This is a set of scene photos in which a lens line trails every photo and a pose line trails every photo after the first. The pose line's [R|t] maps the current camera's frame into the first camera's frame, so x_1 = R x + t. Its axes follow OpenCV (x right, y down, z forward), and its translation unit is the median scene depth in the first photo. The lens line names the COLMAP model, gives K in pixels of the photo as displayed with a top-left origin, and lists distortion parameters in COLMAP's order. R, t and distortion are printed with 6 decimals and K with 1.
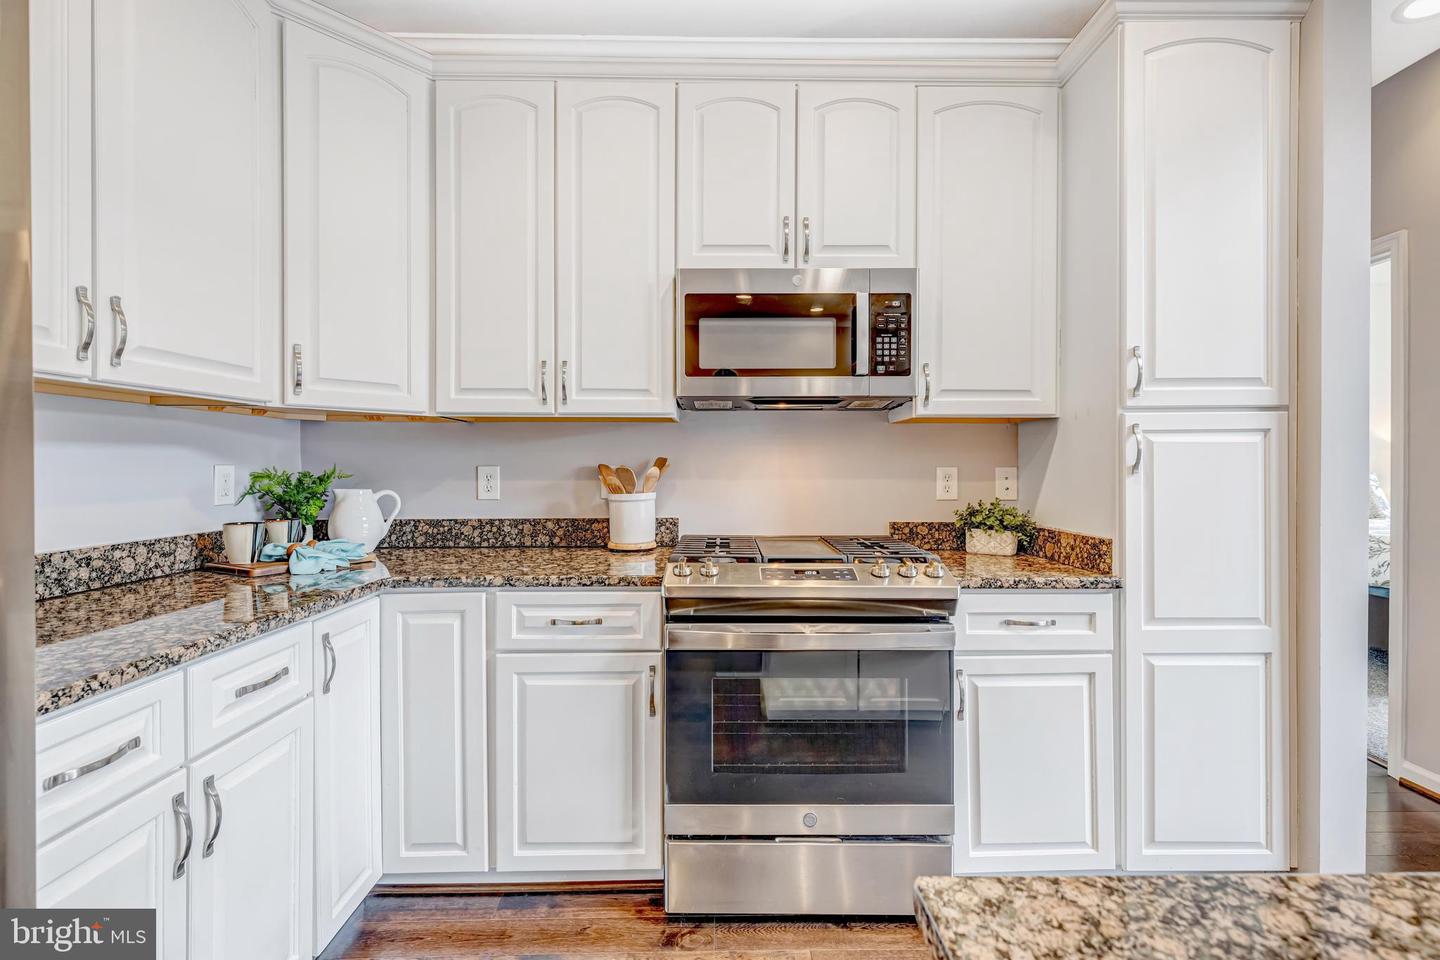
lens RADIAL K [[647.1, 0, 724.4], [0, 647.1, 470.5], [0, 0, 1]] dist [0.006444, -0.000819]
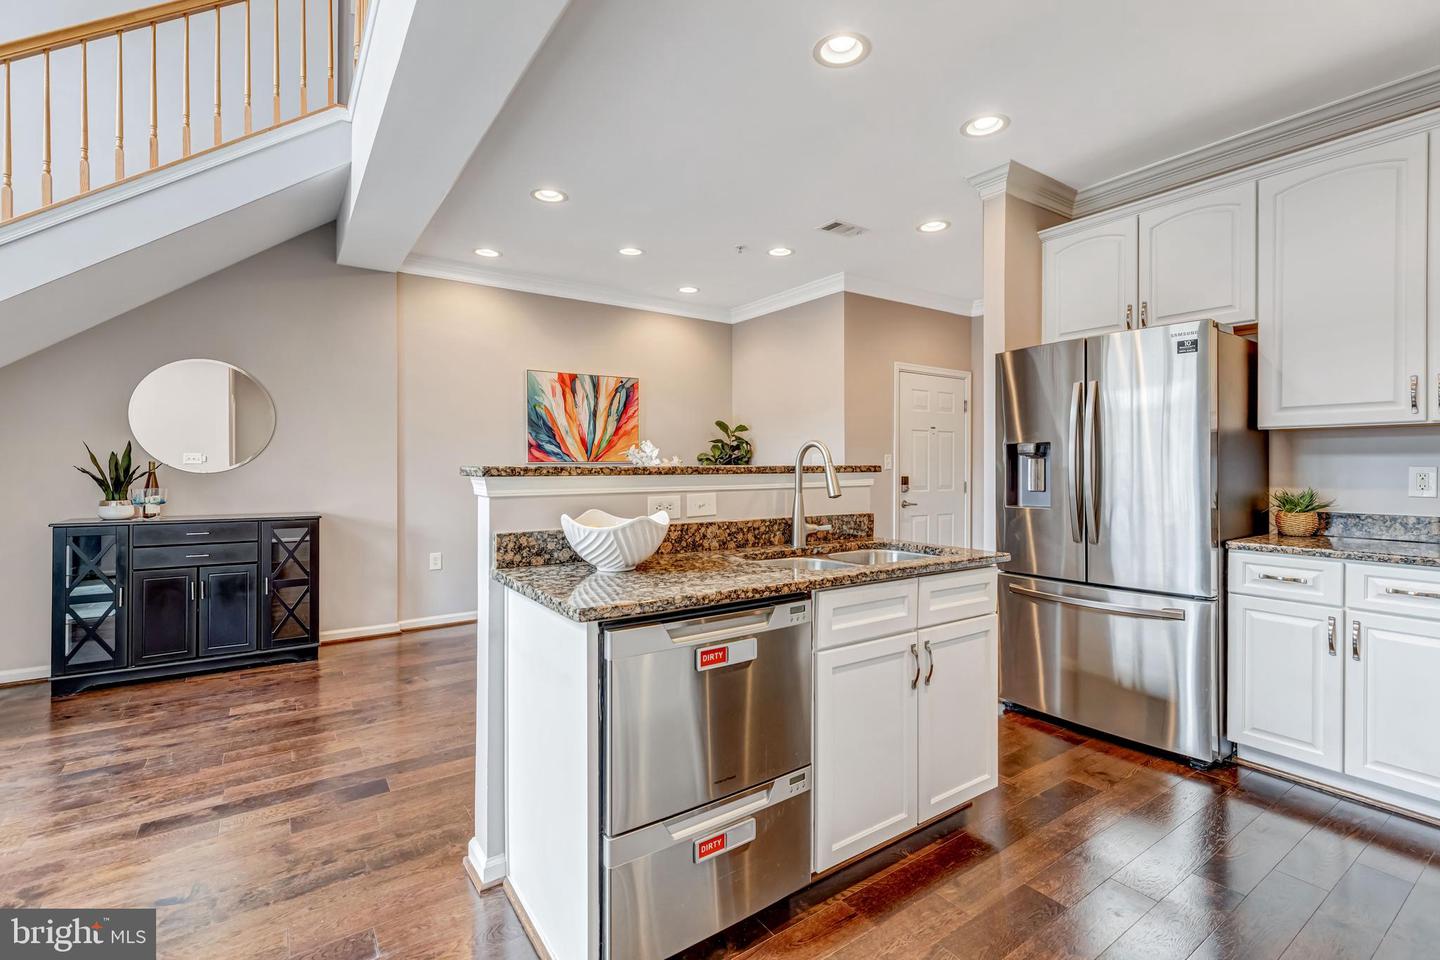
lens RADIAL K [[641.9, 0, 724.7], [0, 641.9, 465.5], [0, 0, 1]] dist [0.012240, 0.000002]
pose [[-0.830085, -0.003243, -0.557627, 1.106326], [-0.006417, 0.999972, 0.003736, -0.002954], [0.557600, 0.006680, -0.830083, 0.898391]]
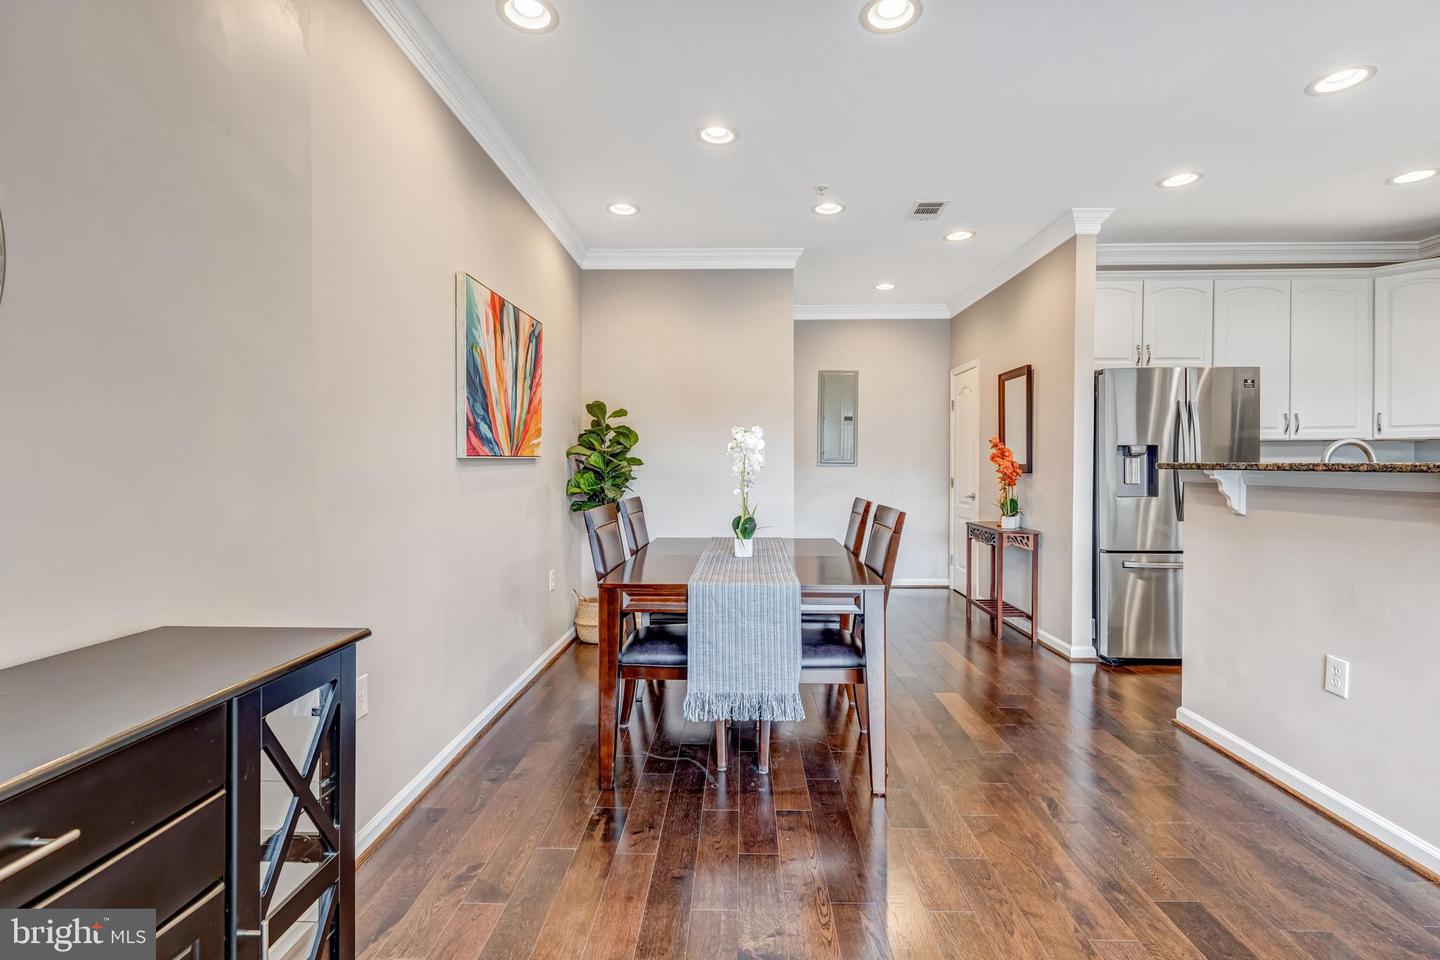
lens RADIAL K [[647.1, 0, 724.4], [0, 647.1, 470.5], [0, 0, 1]] dist [0.006444, -0.000819]
pose [[-0.047778, 0.005365, -0.998844, 1.625905], [-0.007280, 0.999957, 0.005719, 0.017006], [0.998831, 0.007545, -0.047737, -1.134503]]
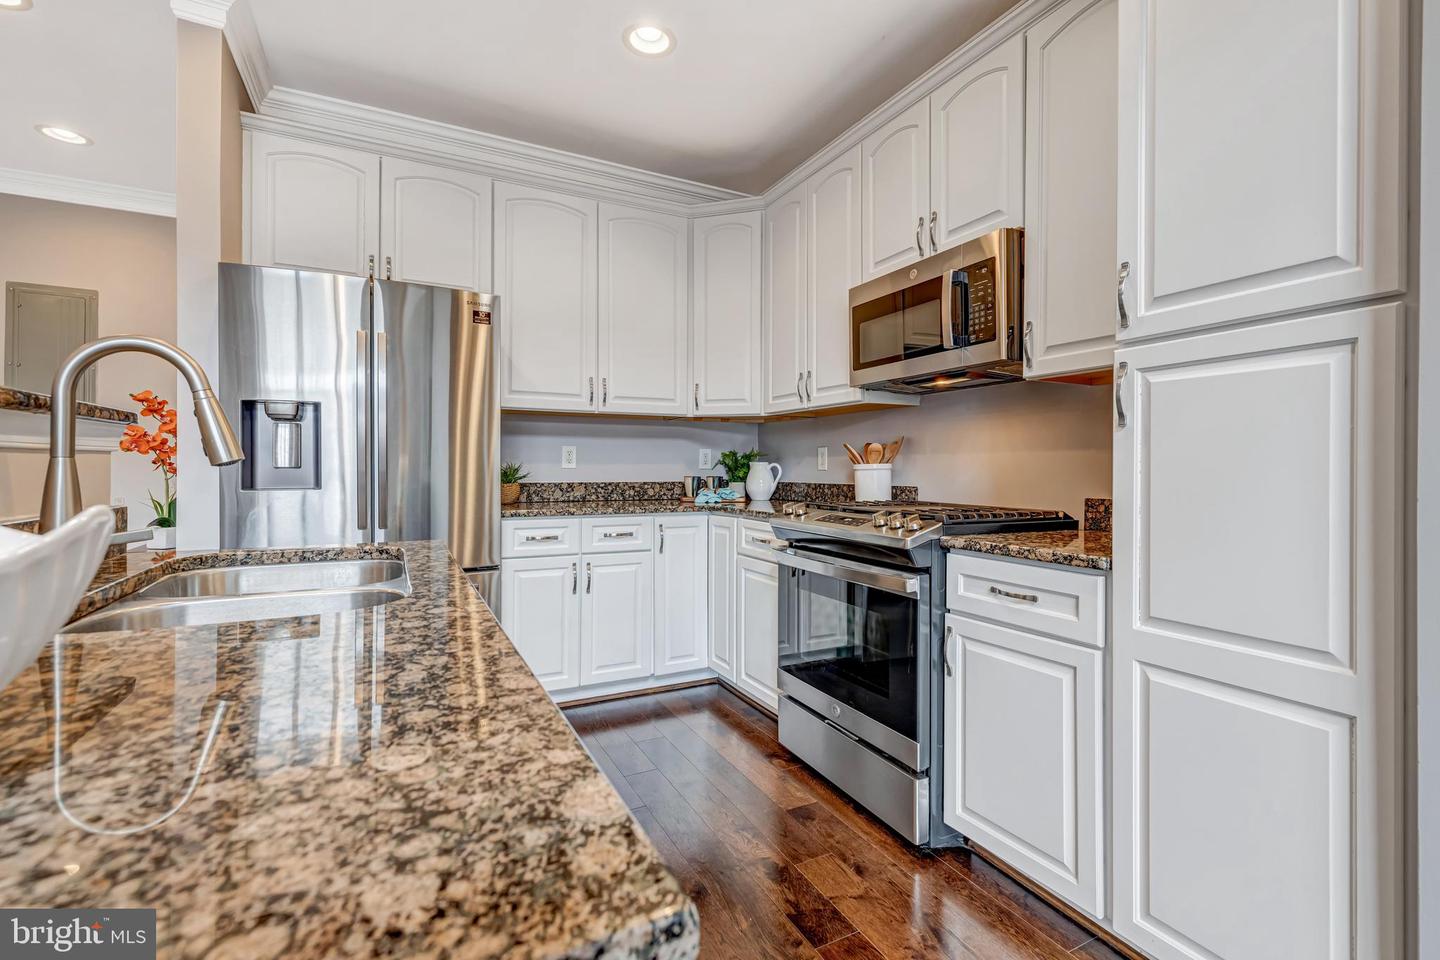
lens RADIAL K [[645.3, 0, 726.2], [0, 645.3, 466.8], [0, 0, 1]] dist [0.005720, -0.000139]
pose [[0.447397, 0.000901, -0.894335, 0.980507], [-0.010149, 0.999940, -0.004070, 0.054396], [0.894278, 0.010897, 0.447379, 0.197508]]
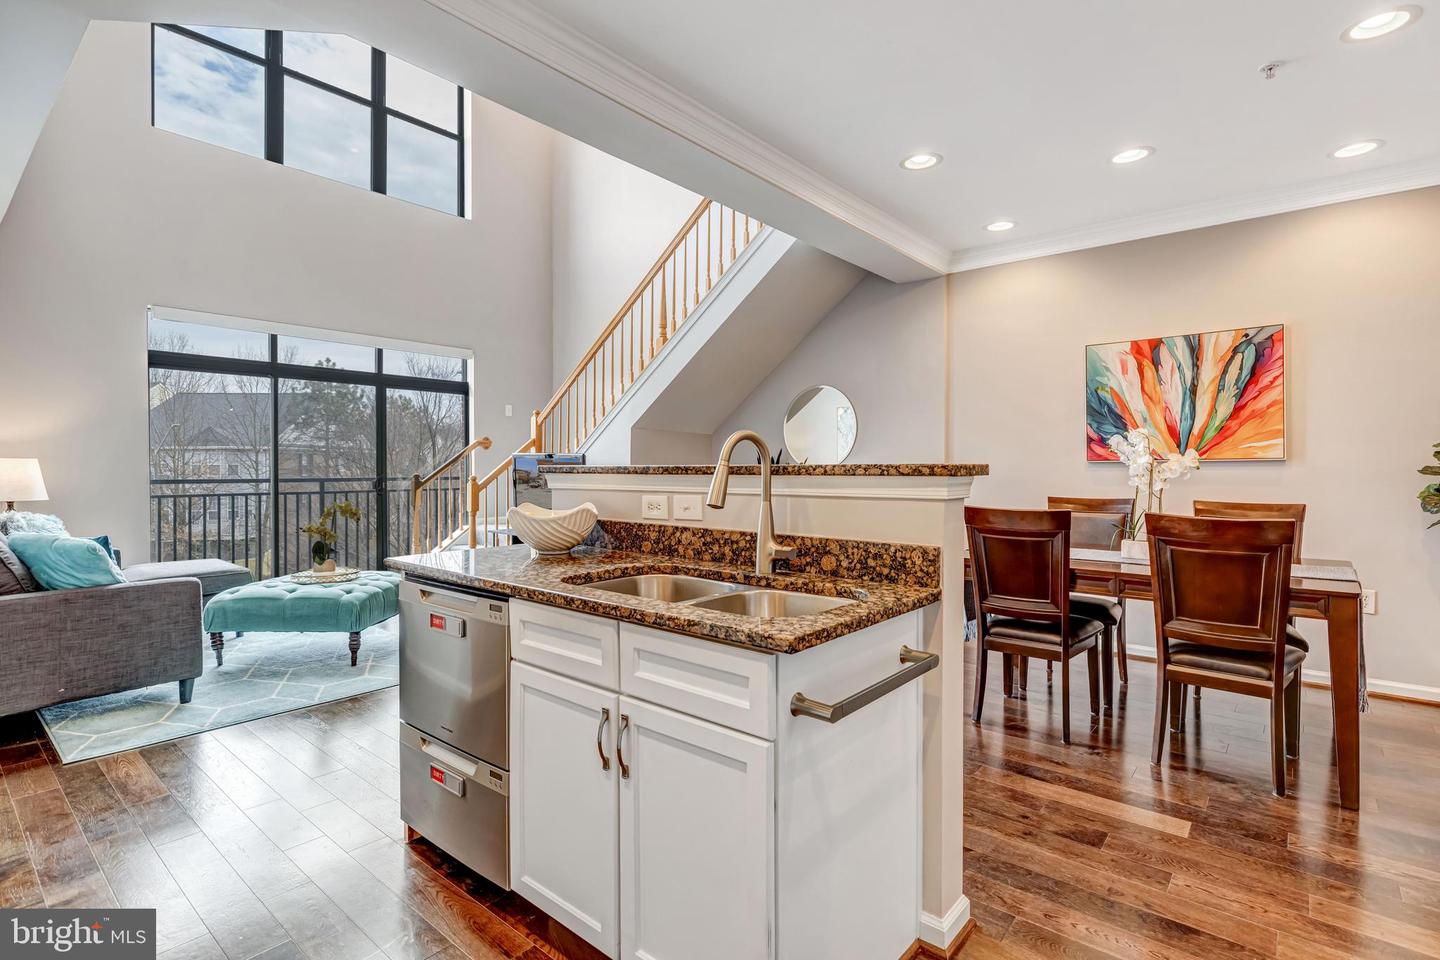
lens RADIAL K [[691.7, 0, 735.7], [0, 691.7, 470.6], [0, 0, 1]] dist [-0.000561, -0.000197]
pose [[-0.761332, -0.007694, 0.648316, -0.285183], [0.002411, 0.999889, 0.014697, -0.005562], [-0.648357, 0.012752, -0.761229, 0.738597]]
